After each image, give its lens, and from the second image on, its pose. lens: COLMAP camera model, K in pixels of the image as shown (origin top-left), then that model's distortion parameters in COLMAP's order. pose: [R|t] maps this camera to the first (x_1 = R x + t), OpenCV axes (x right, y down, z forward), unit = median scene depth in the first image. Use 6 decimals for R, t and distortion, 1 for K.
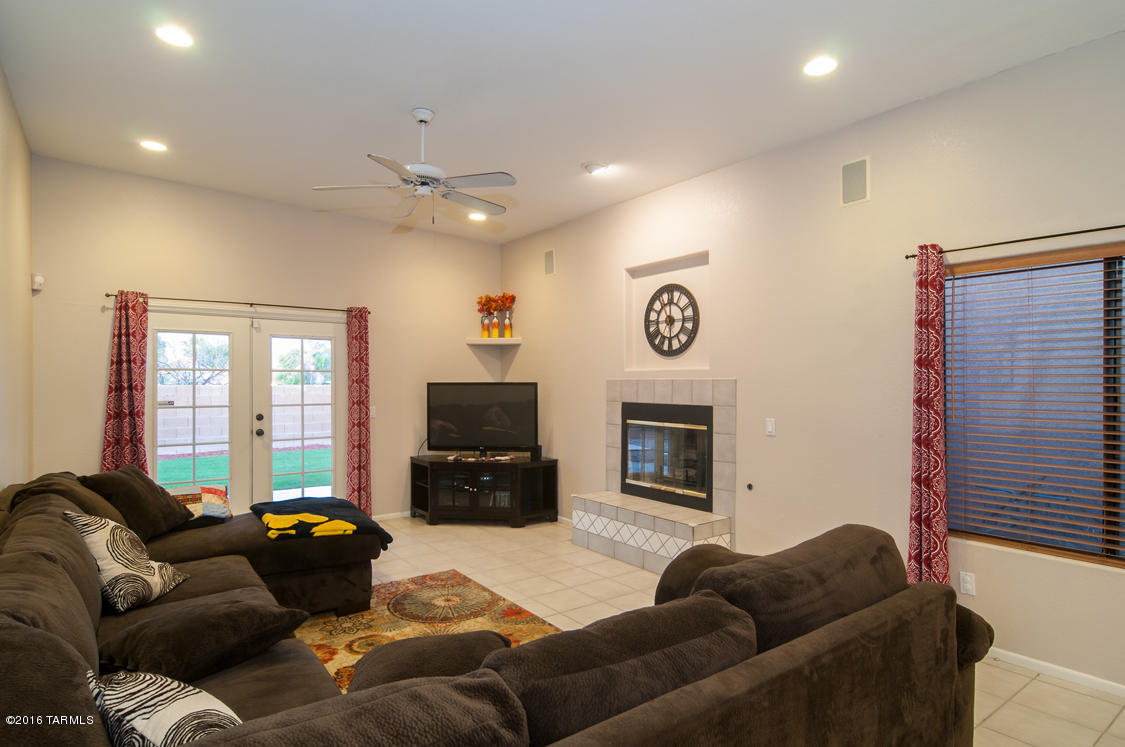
lens RADIAL K [[617.0, 0, 556.9], [0, 617.0, 380.1], [0, 0, 1]] dist [0.006181, -0.006864]
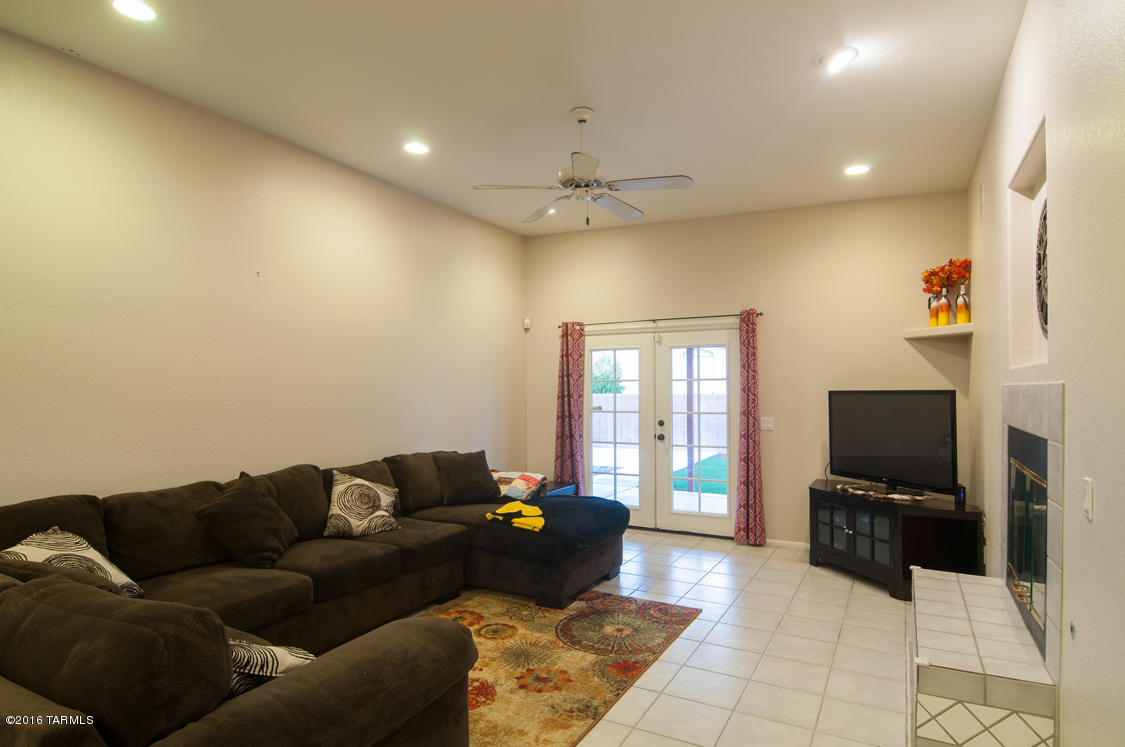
lens RADIAL K [[617.0, 0, 548.0], [0, 617.0, 387.5], [0, 0, 1]] dist [0.006181, -0.006864]
pose [[0.411554, -0.007249, -0.911356, 0.450714], [0.007989, 0.999959, -0.004346, 0.000515], [0.911350, -0.005492, 0.411595, 0.388577]]
